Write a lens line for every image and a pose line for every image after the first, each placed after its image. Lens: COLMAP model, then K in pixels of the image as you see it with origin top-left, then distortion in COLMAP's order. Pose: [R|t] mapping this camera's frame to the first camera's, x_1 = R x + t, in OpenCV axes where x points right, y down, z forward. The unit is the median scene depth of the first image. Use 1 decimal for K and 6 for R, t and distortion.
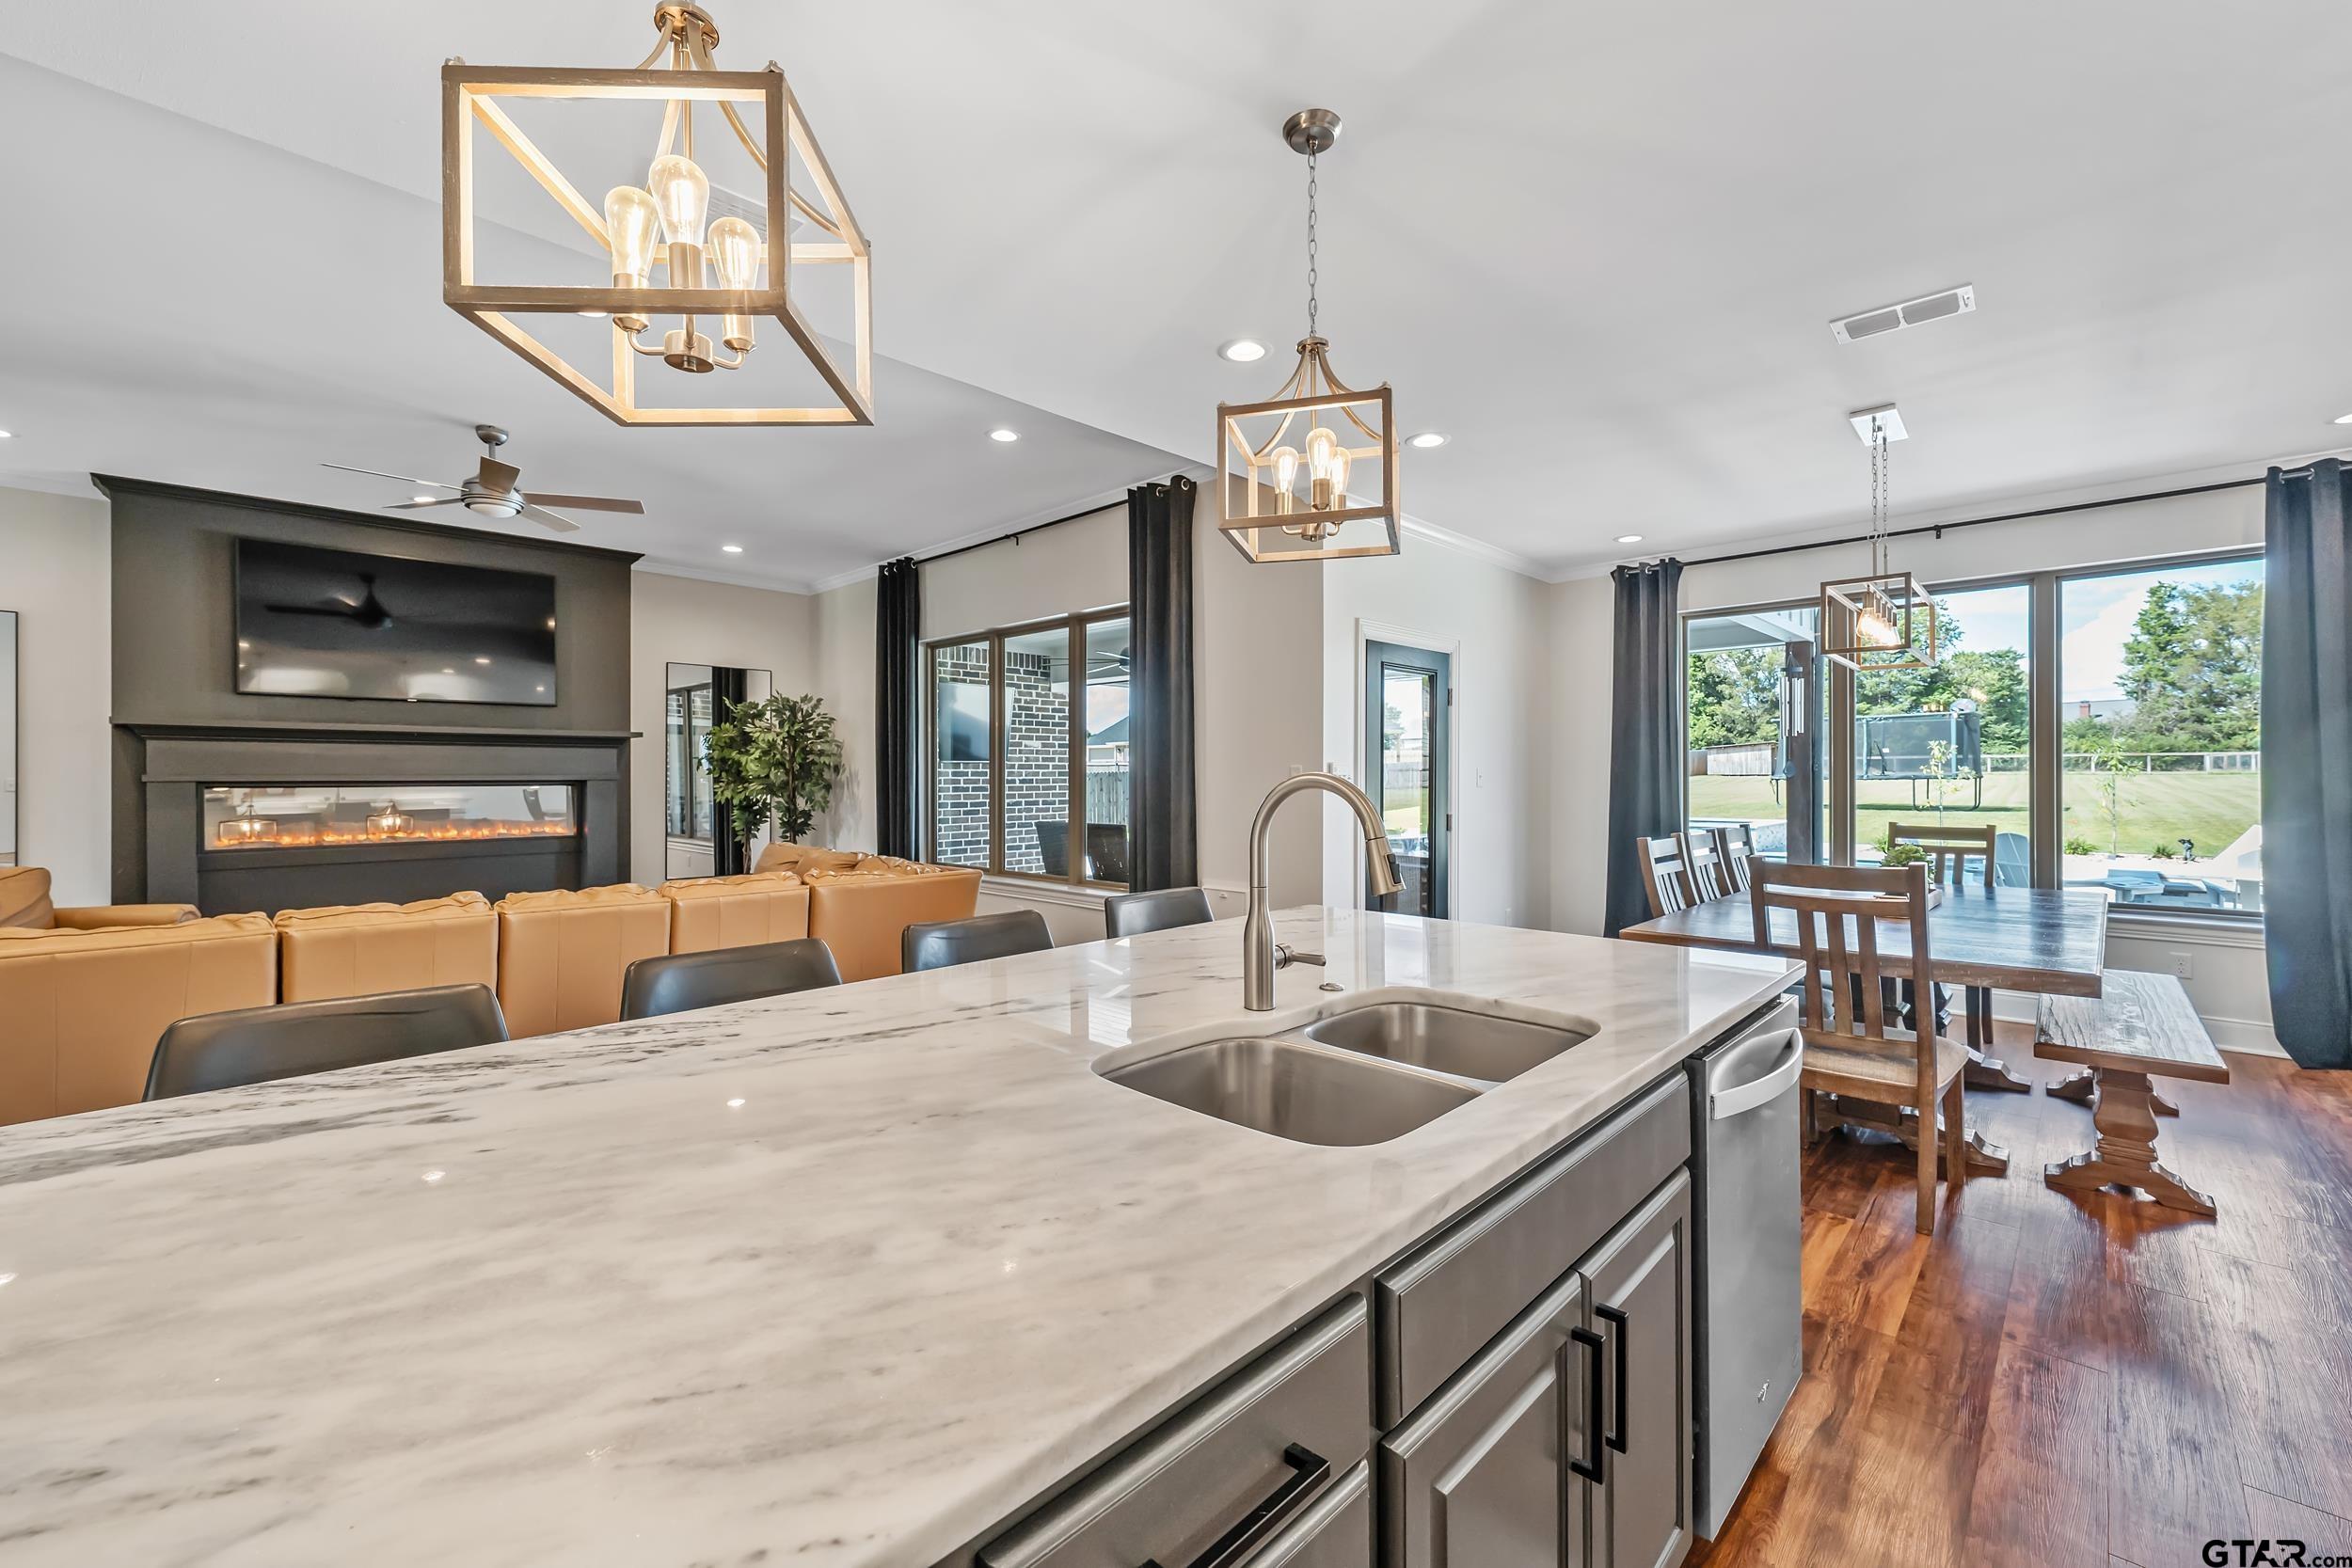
lens RADIAL K [[964.1, 0, 1176.0], [0, 964.1, 784.0], [0, 0, 1]] dist [-0.001689, -0.000002]
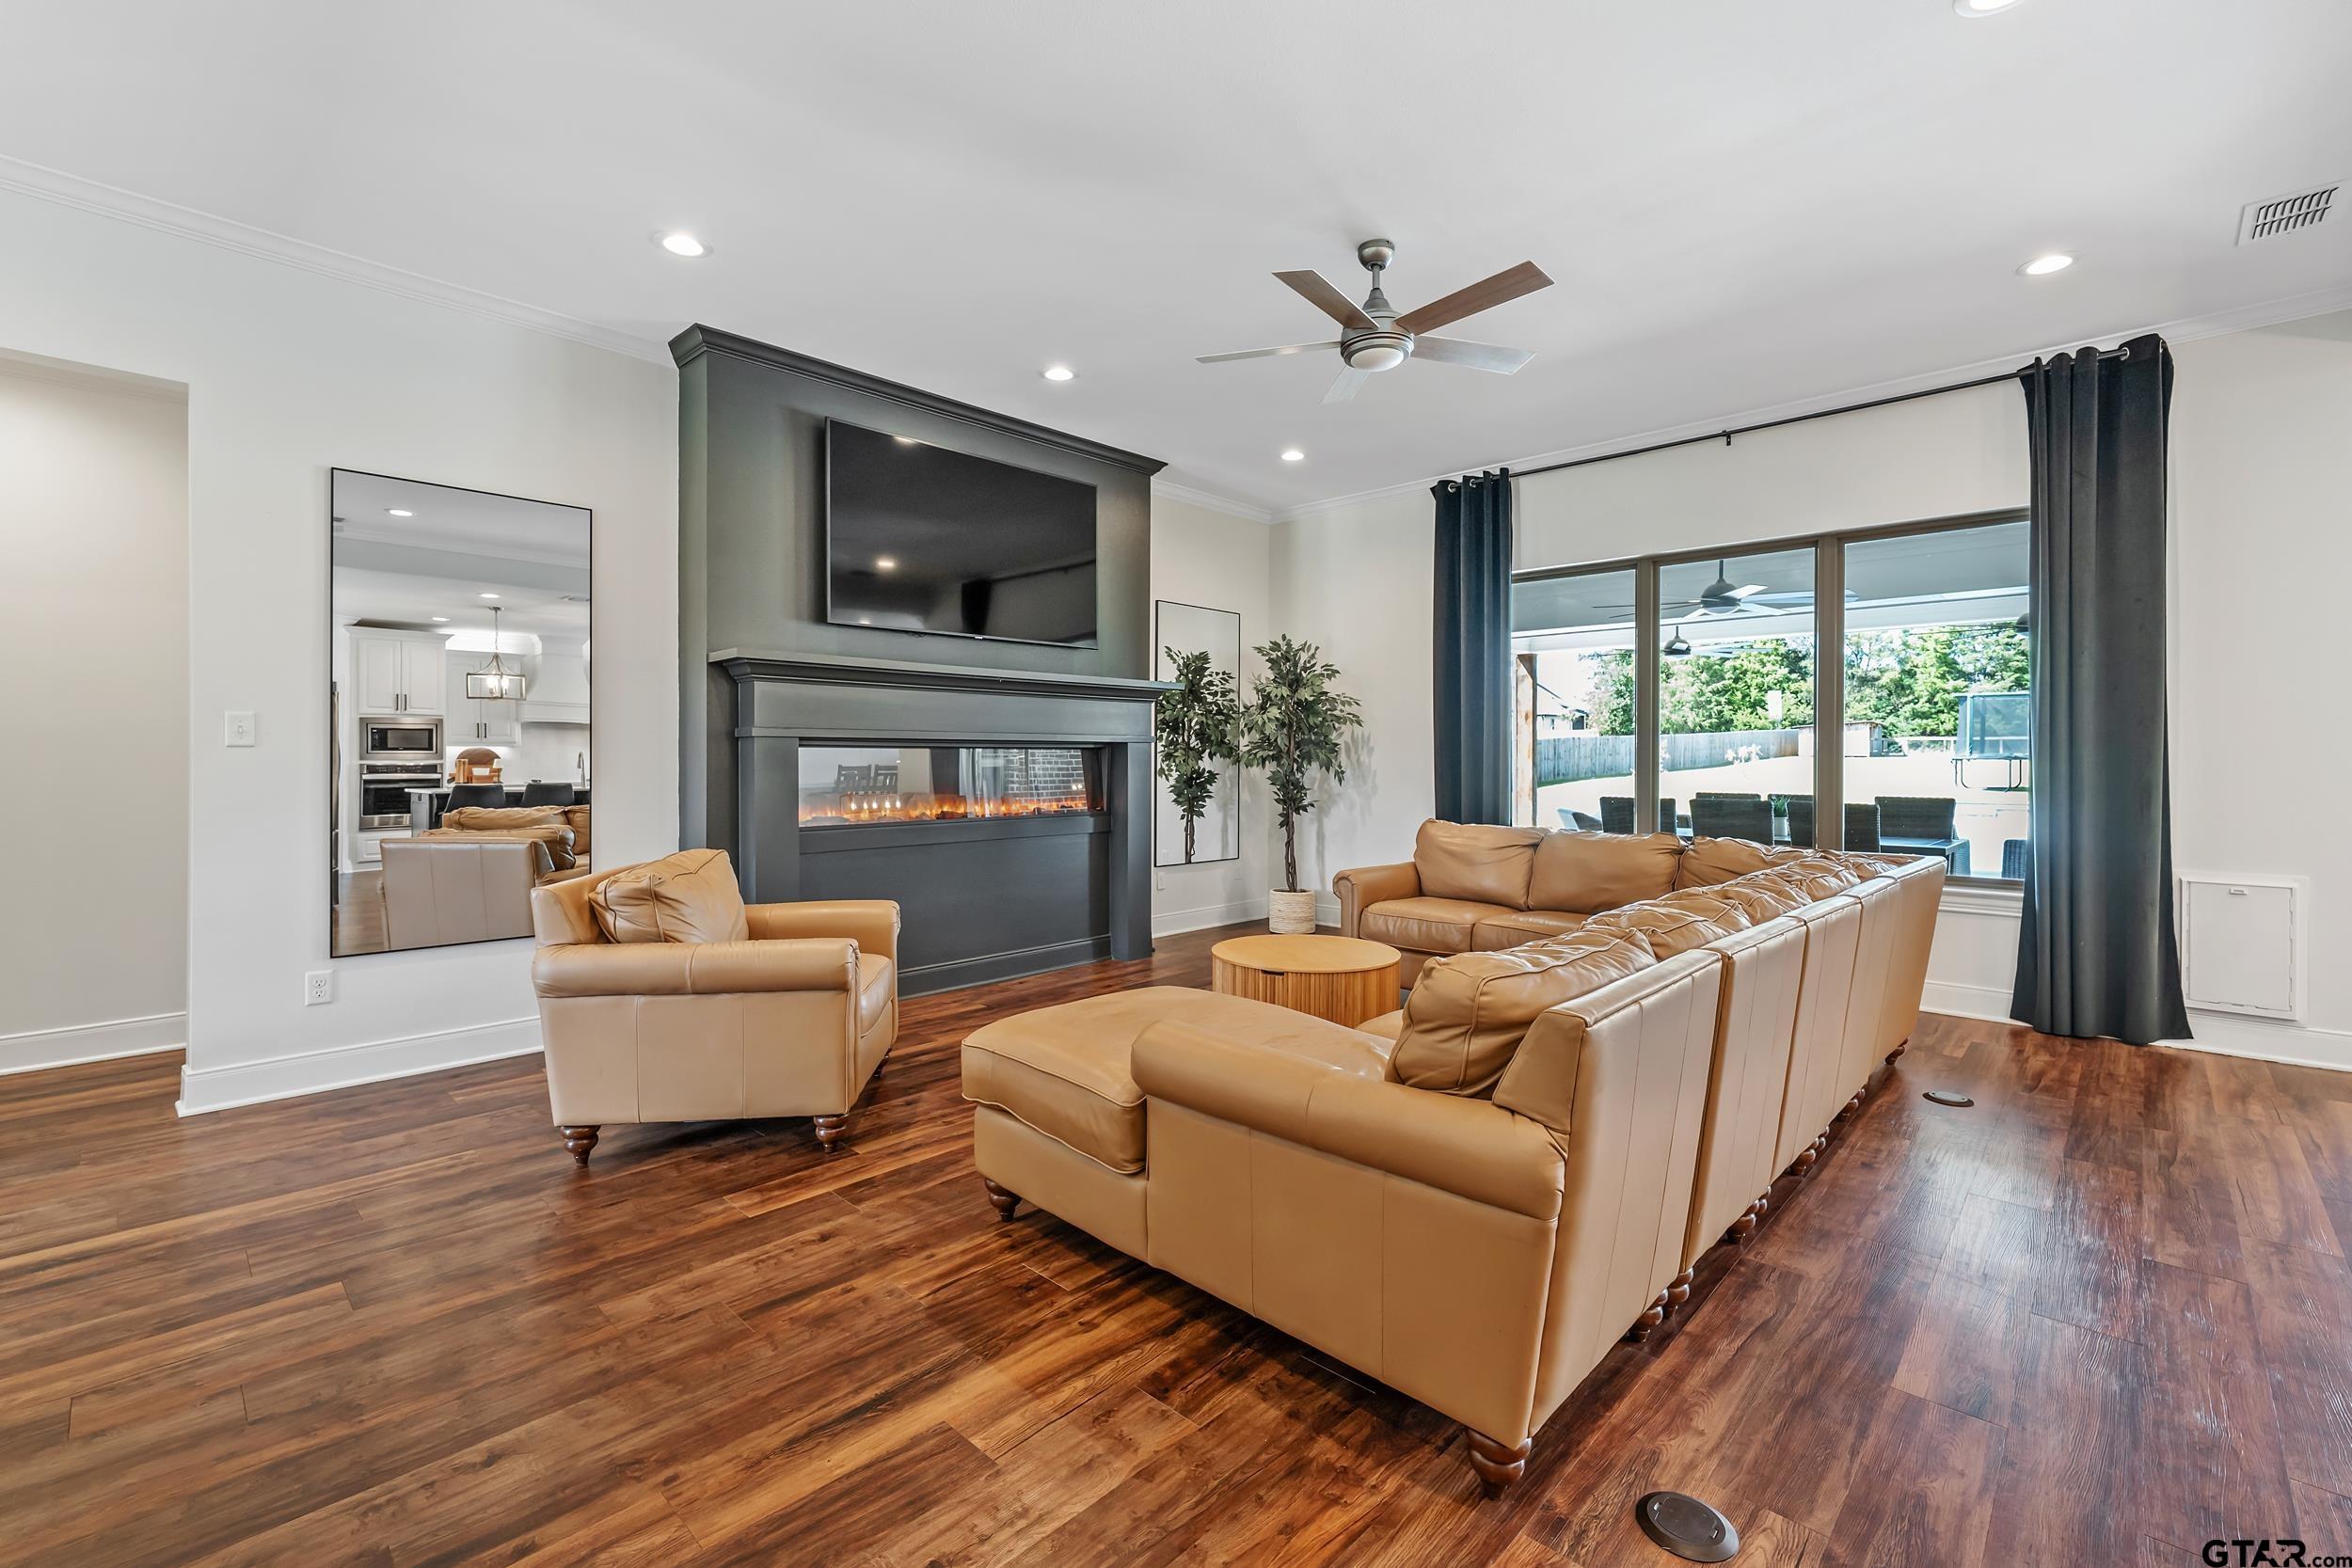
lens RADIAL K [[1011.5, 0, 1176.0], [0, 1011.5, 784.0], [0, 0, 1]] dist [-0.000539, 0.000493]
pose [[0.999979, 0.004730, 0.004515, -0.588647], [-0.004818, 0.999793, 0.019776, 0.013547], [-0.004420, -0.019797, 0.999794, 0.162302]]
